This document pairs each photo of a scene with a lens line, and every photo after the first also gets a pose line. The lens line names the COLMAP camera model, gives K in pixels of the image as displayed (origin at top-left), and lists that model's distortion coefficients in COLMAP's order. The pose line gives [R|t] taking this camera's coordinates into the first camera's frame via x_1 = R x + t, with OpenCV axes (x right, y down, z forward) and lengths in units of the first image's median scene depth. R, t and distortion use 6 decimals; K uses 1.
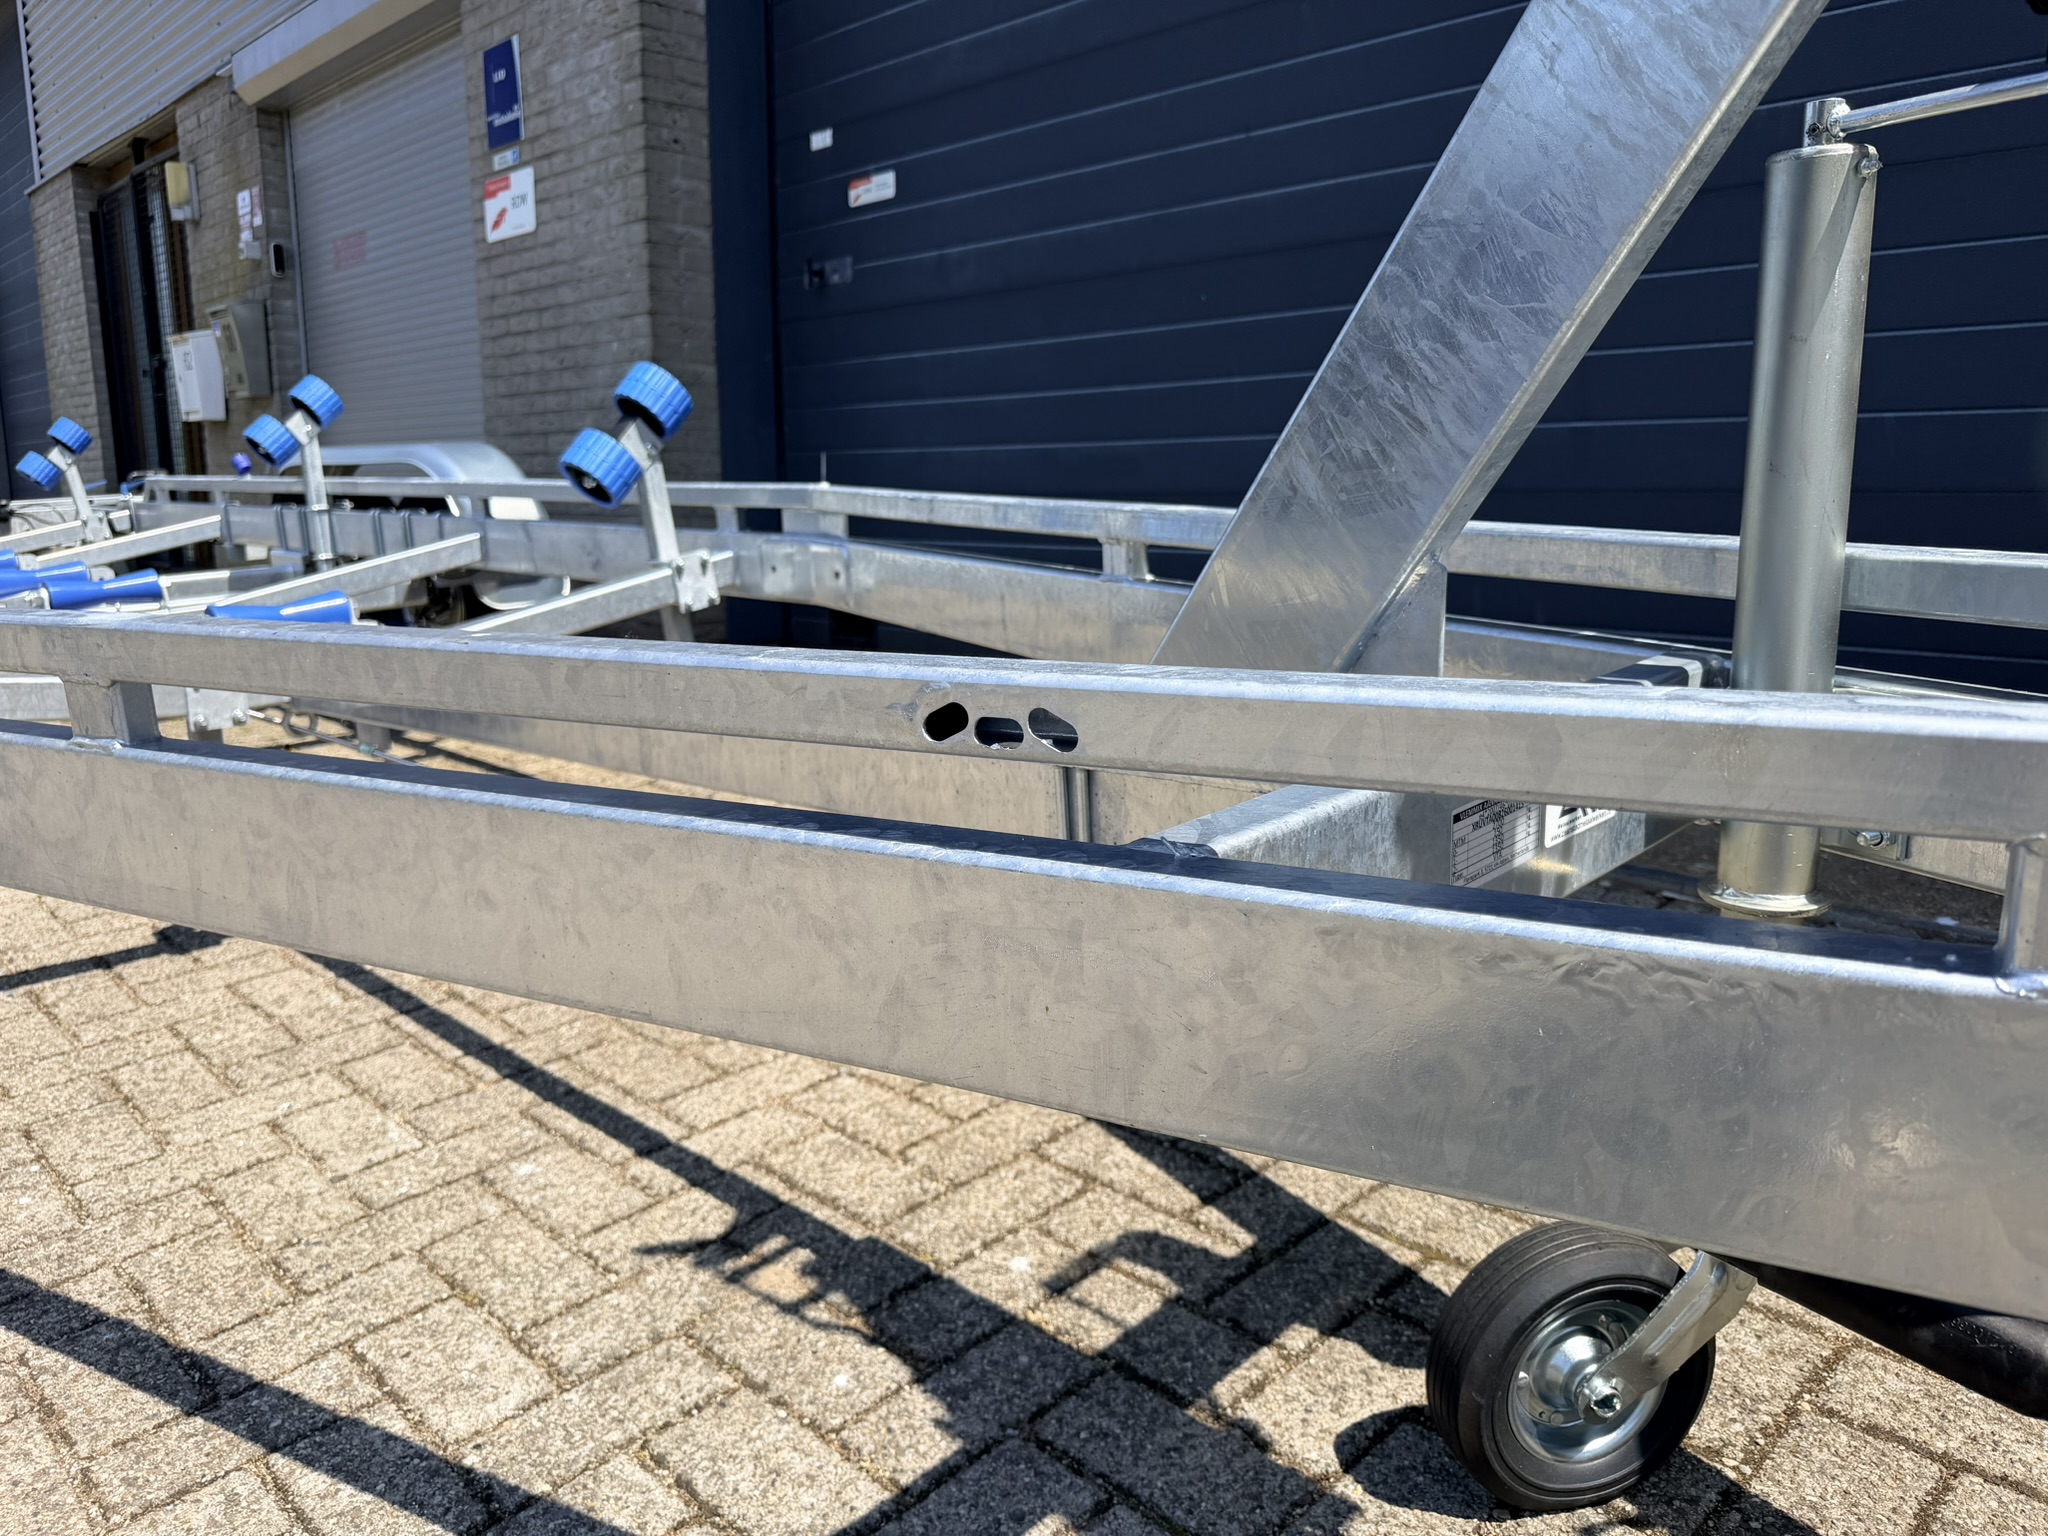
lens RADIAL K [[1455.0, 0, 1015.9], [0, 1455.0, 766.0], [0, 0, 1]] dist [0.003303, -0.018644]
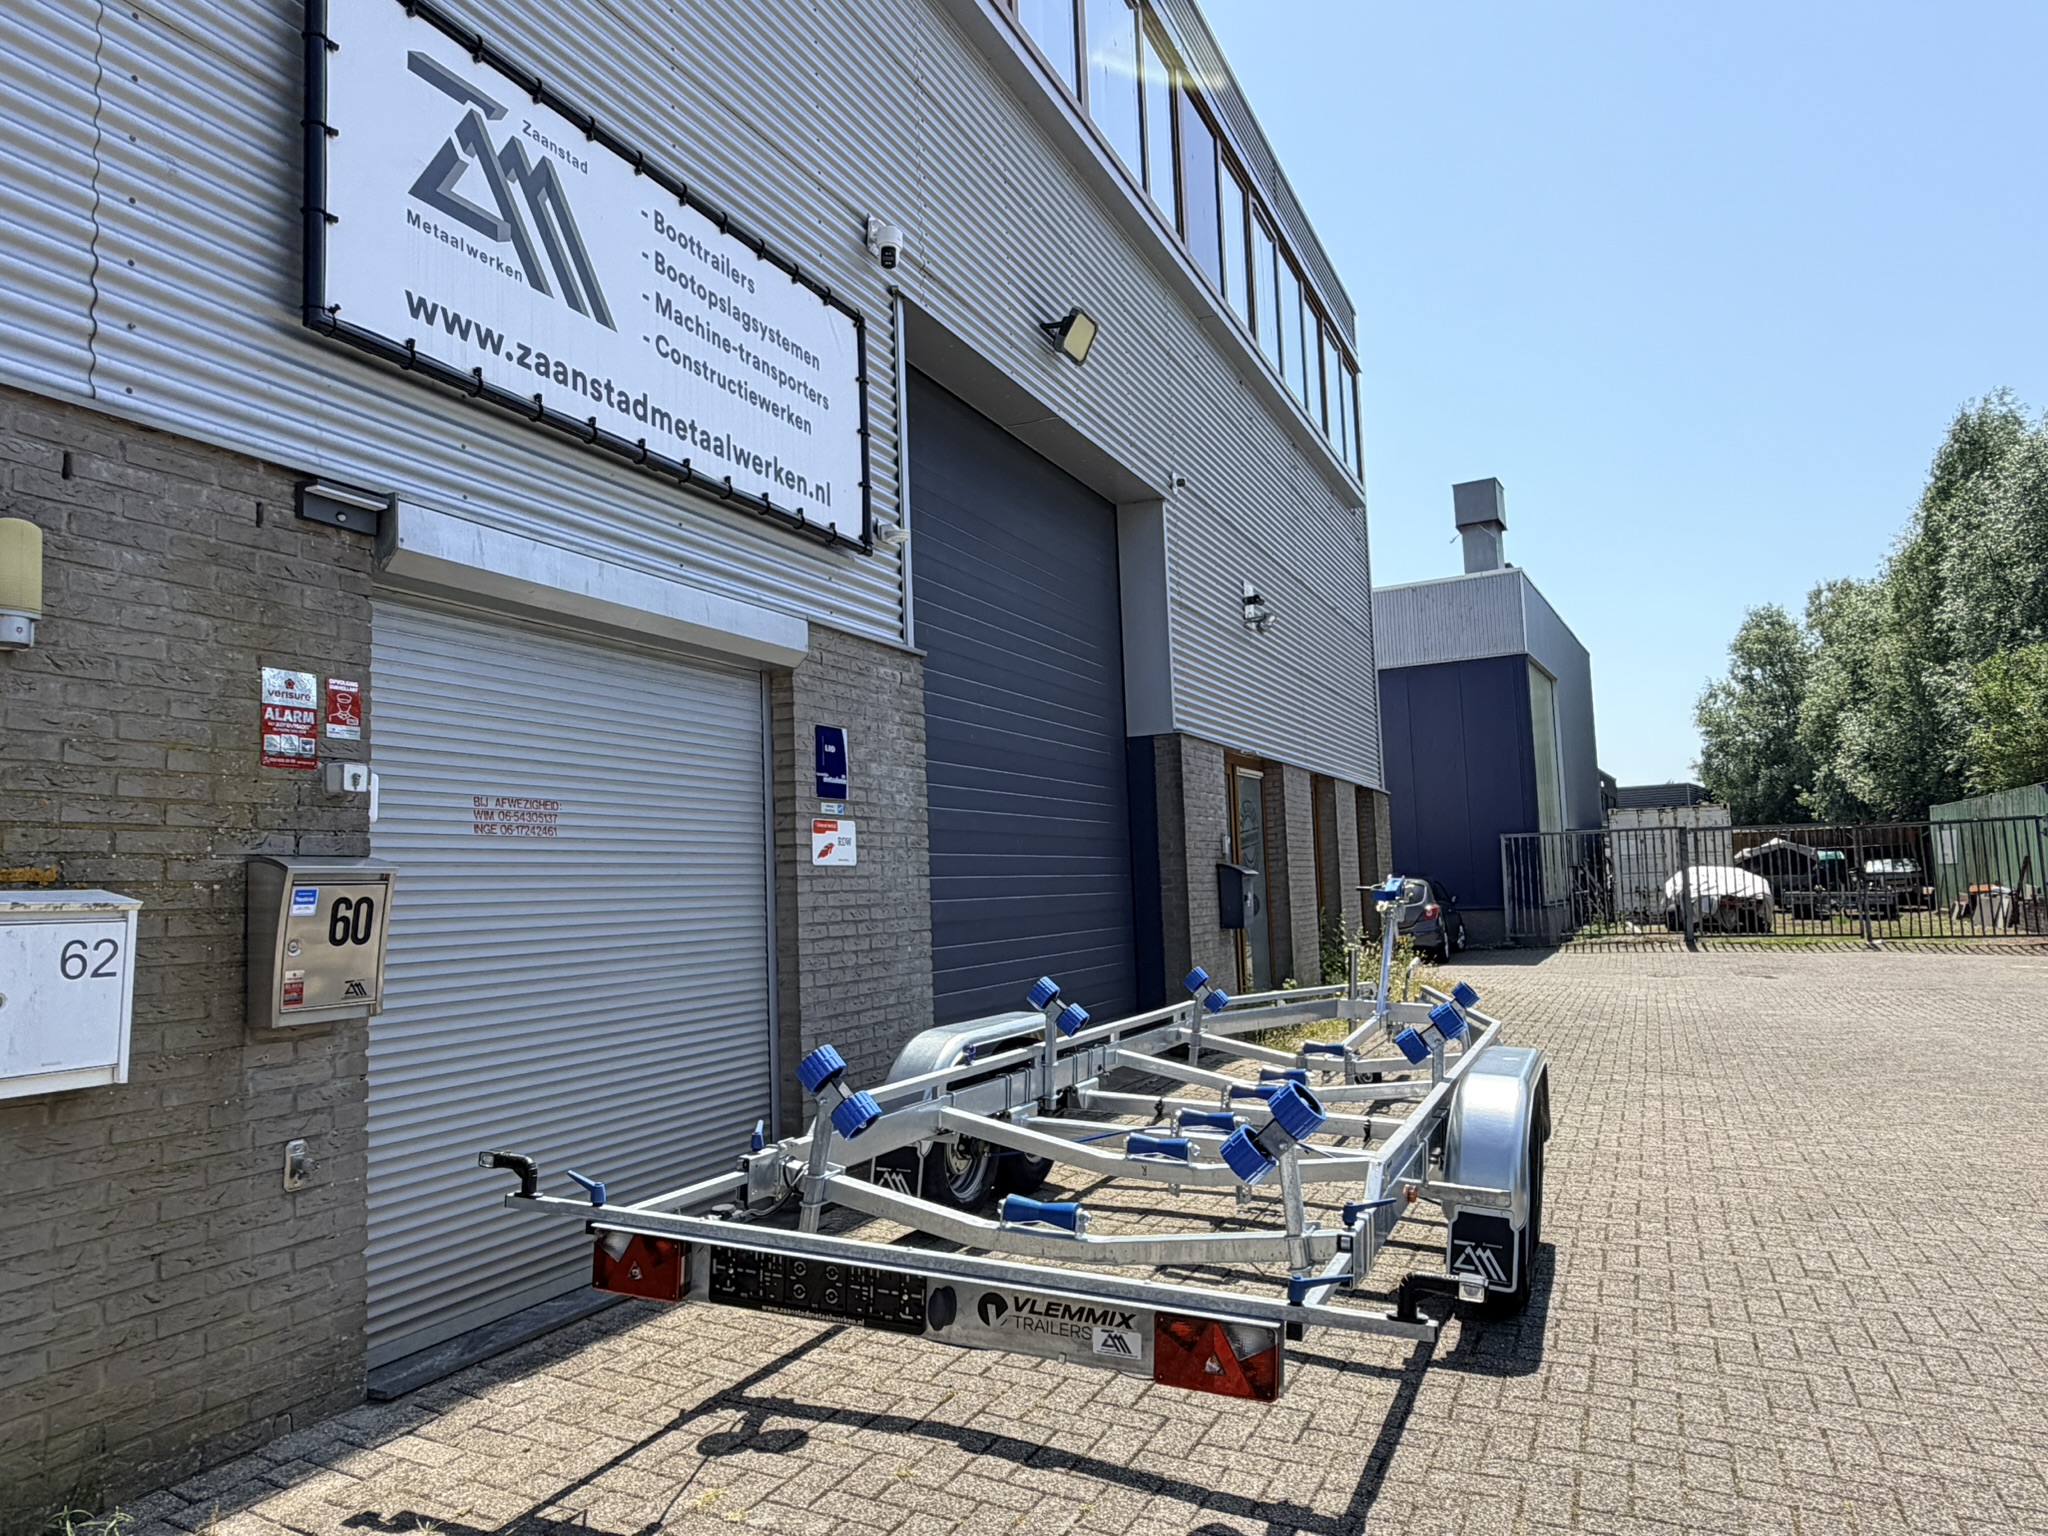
lens RADIAL K [[1369.4, 0, 1022.1], [0, 1369.4, 774.3], [0, 0, 1]] dist [-0.000590, 0.001986]
pose [[-0.360462, 0.091123, 0.928312, -1.912686], [0.208149, 0.977979, -0.015174, -0.481089], [-0.909253, 0.187758, -0.371492, 1.587557]]
